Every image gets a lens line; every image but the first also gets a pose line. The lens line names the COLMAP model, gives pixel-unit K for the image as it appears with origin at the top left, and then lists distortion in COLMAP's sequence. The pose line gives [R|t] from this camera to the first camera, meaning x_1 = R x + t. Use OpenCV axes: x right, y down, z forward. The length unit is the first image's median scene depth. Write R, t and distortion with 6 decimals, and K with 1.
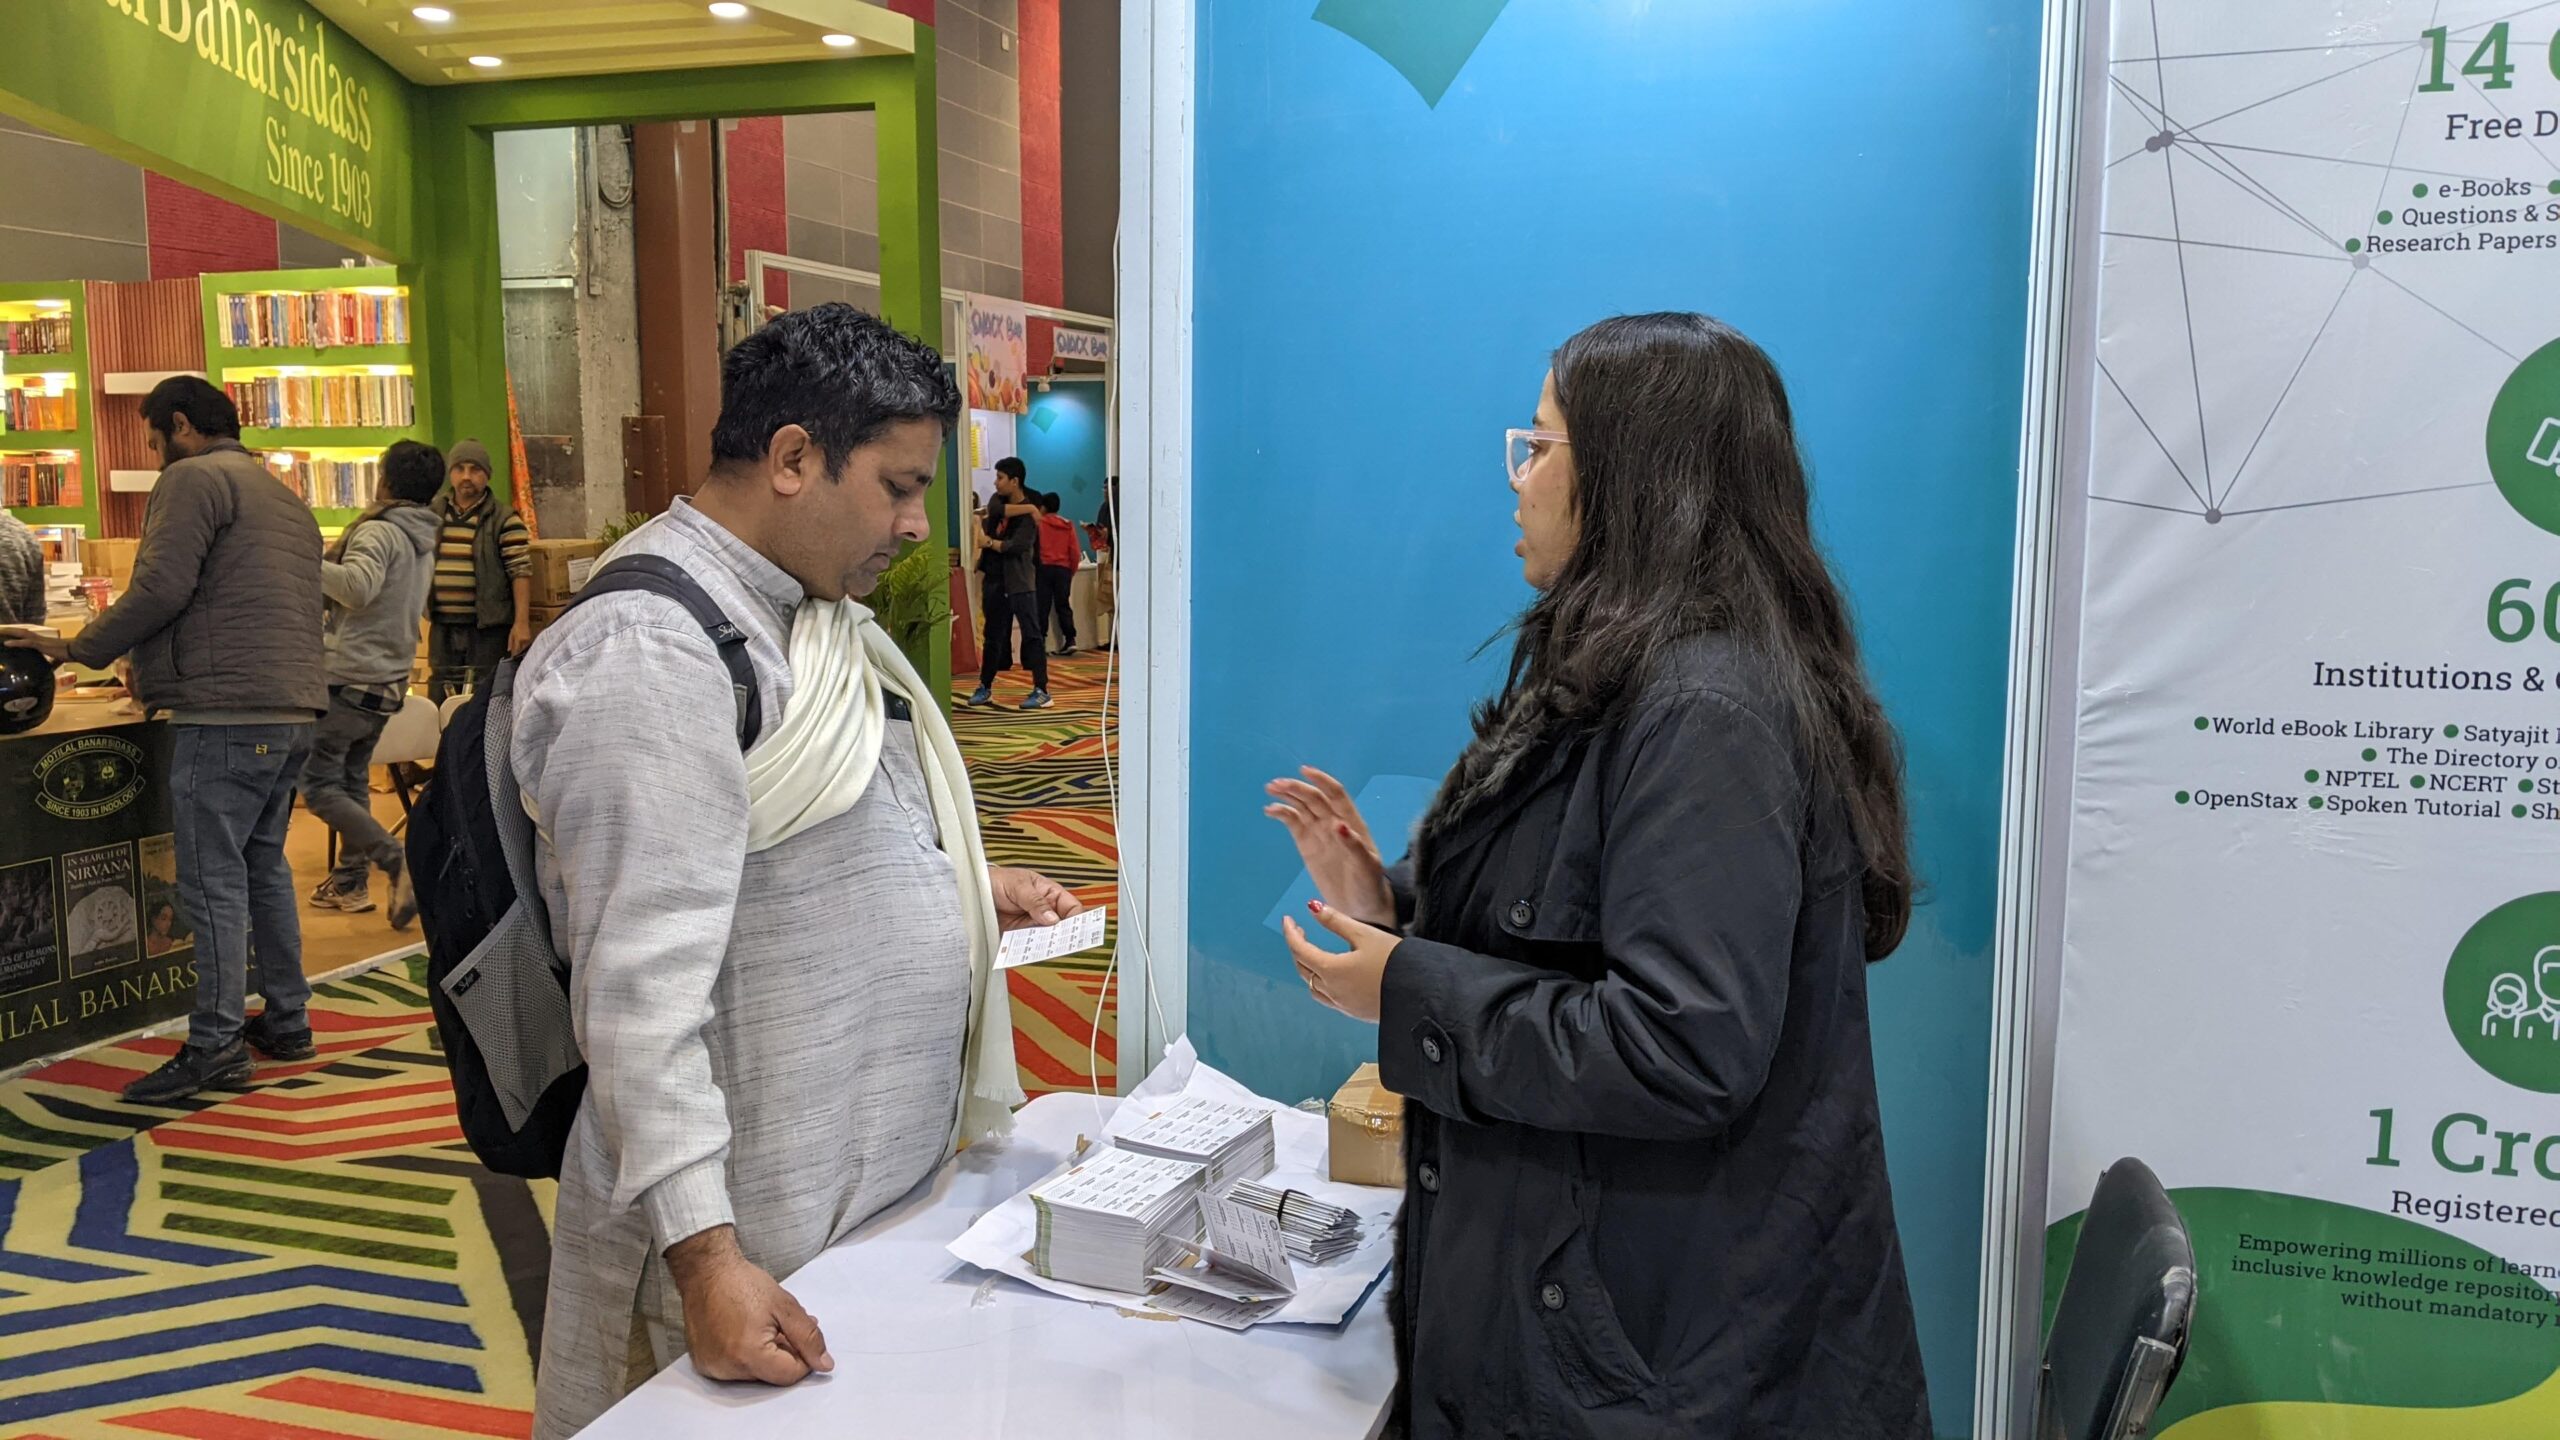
lens RADIAL K [[2038.8, 0, 1278.0], [0, 2038.8, 721.0], [0, 0, 1]] dist [0.079072, -0.141883]
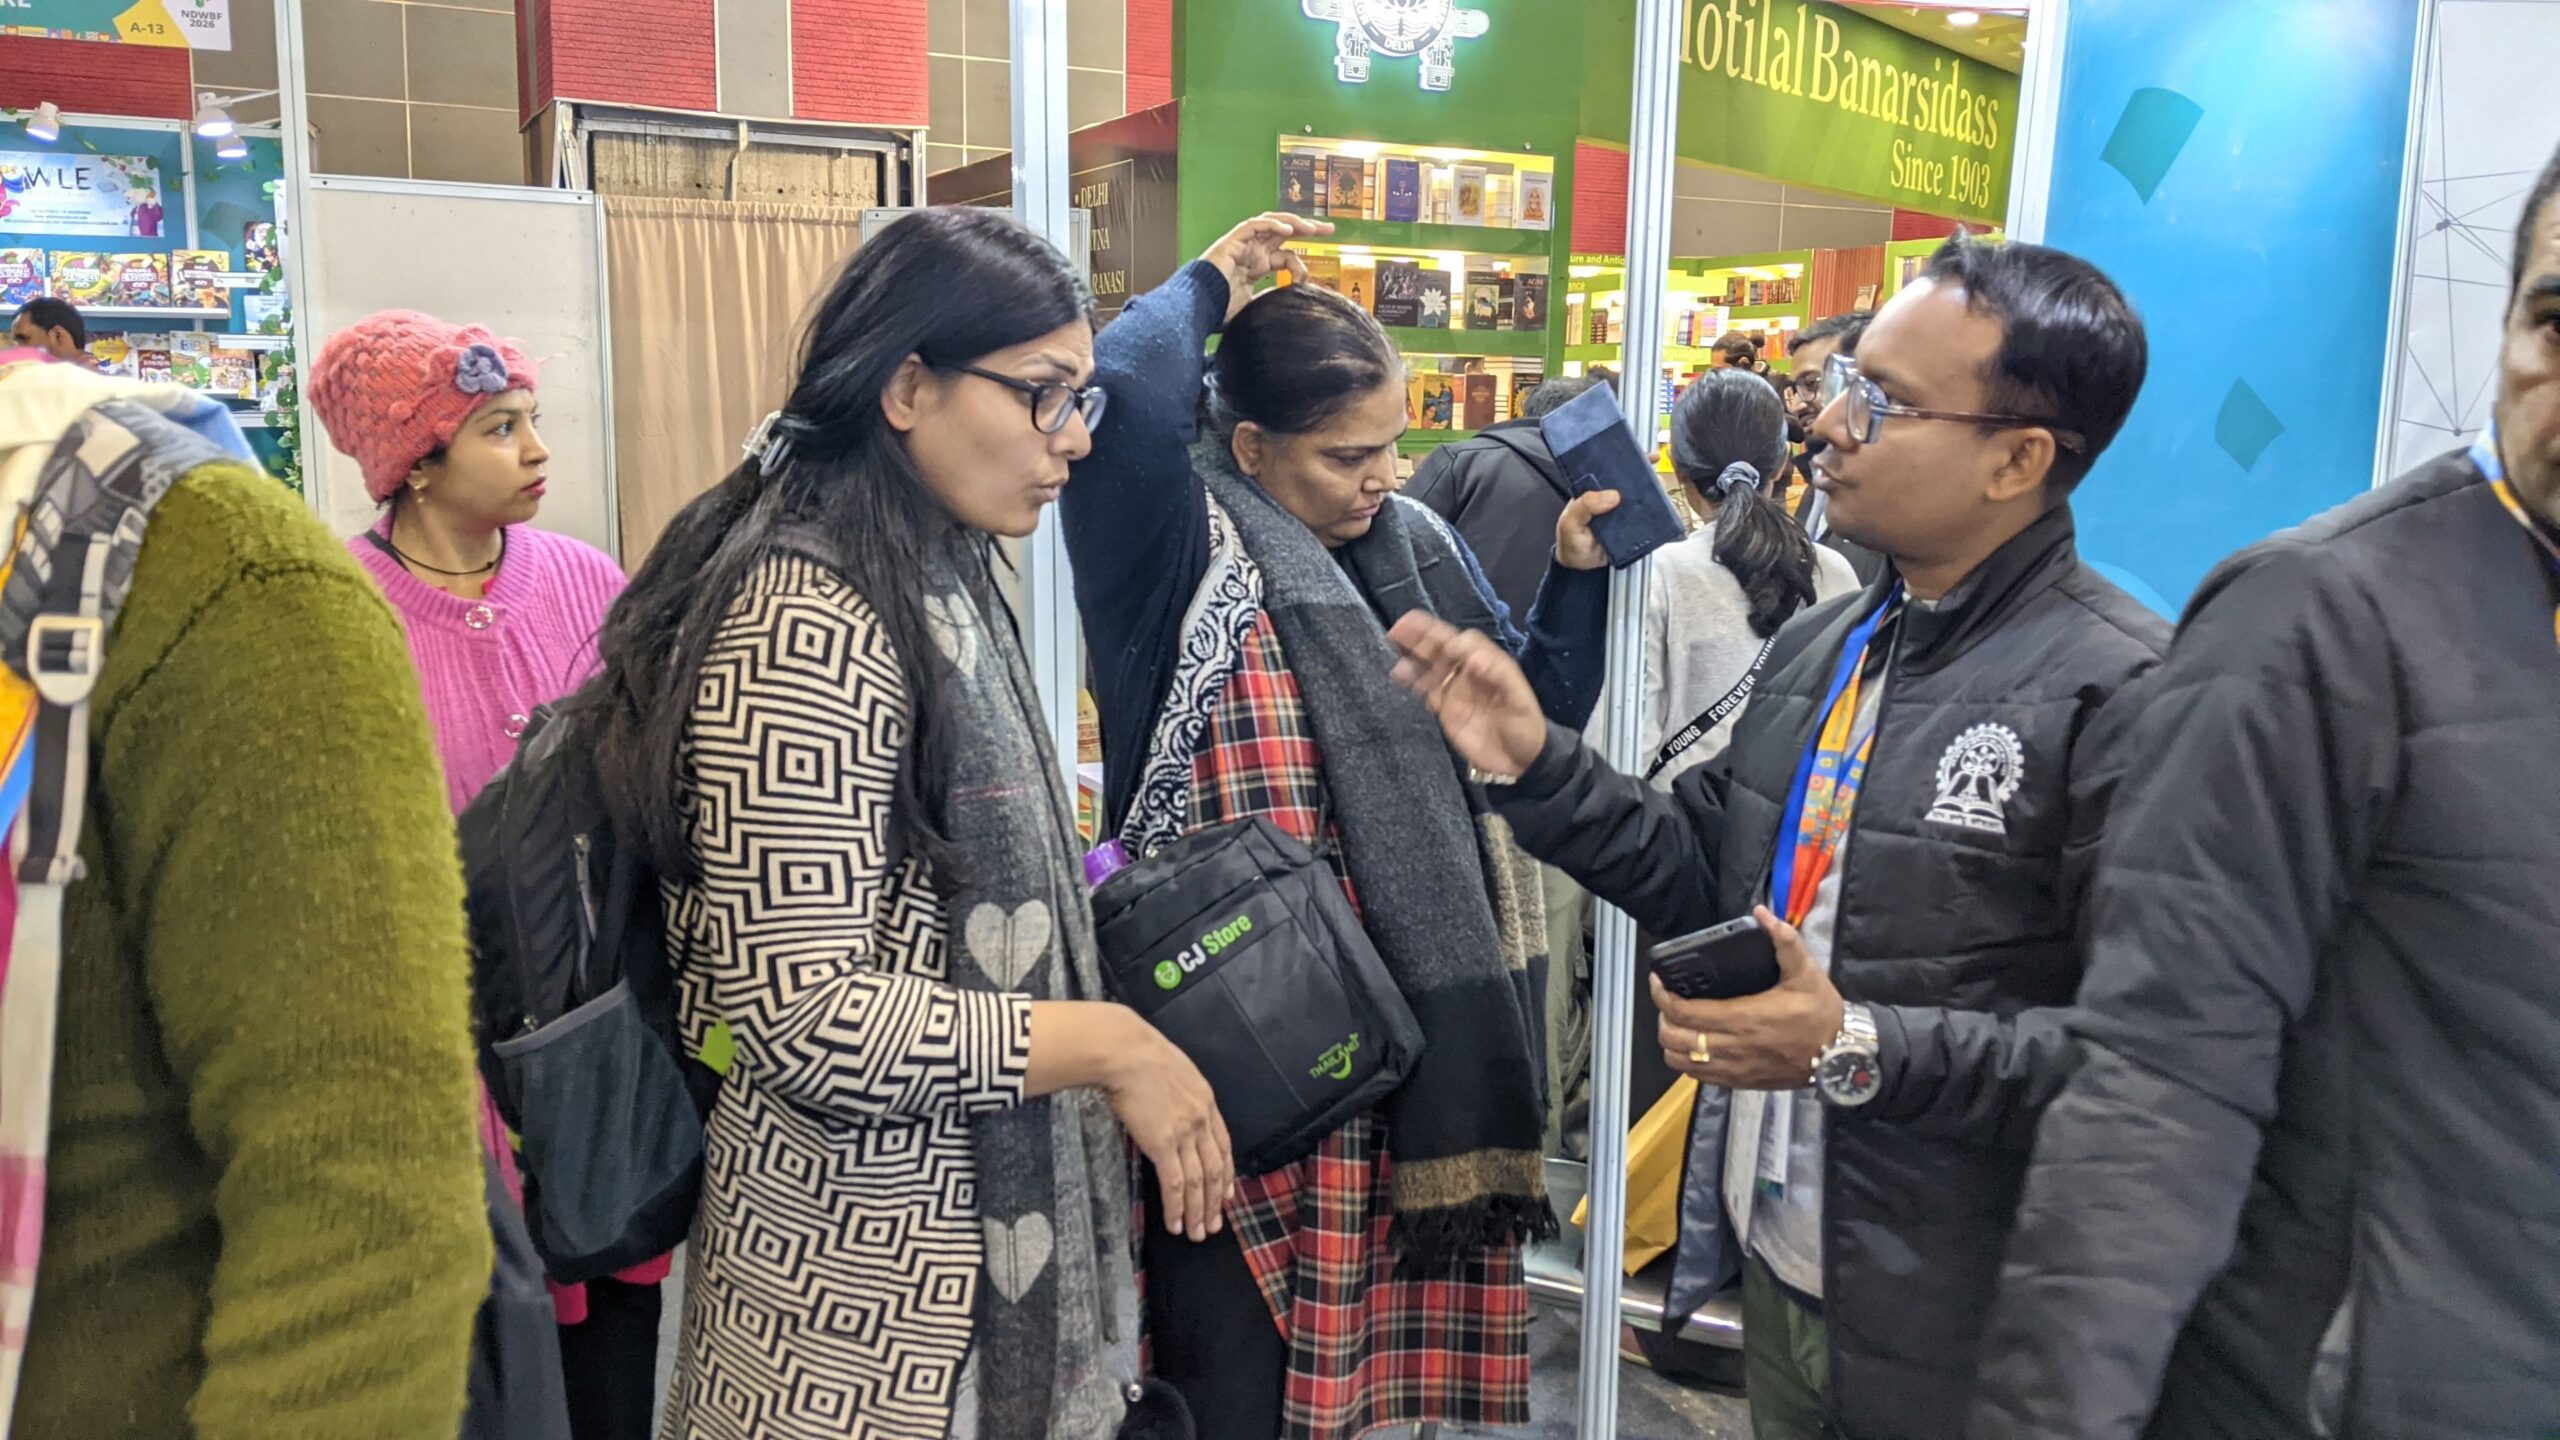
lens RADIAL K [[2038.8, 0, 1280.2], [0, 2038.8, 721.3], [0, 0, 1]] dist [0.079072, -0.141883]
pose [[0.675784, 0.134174, -0.724785, 0.298529], [-0.107006, 0.990734, 0.083636, 0.030097], [0.729291, 0.021037, 0.683880, -0.265625]]
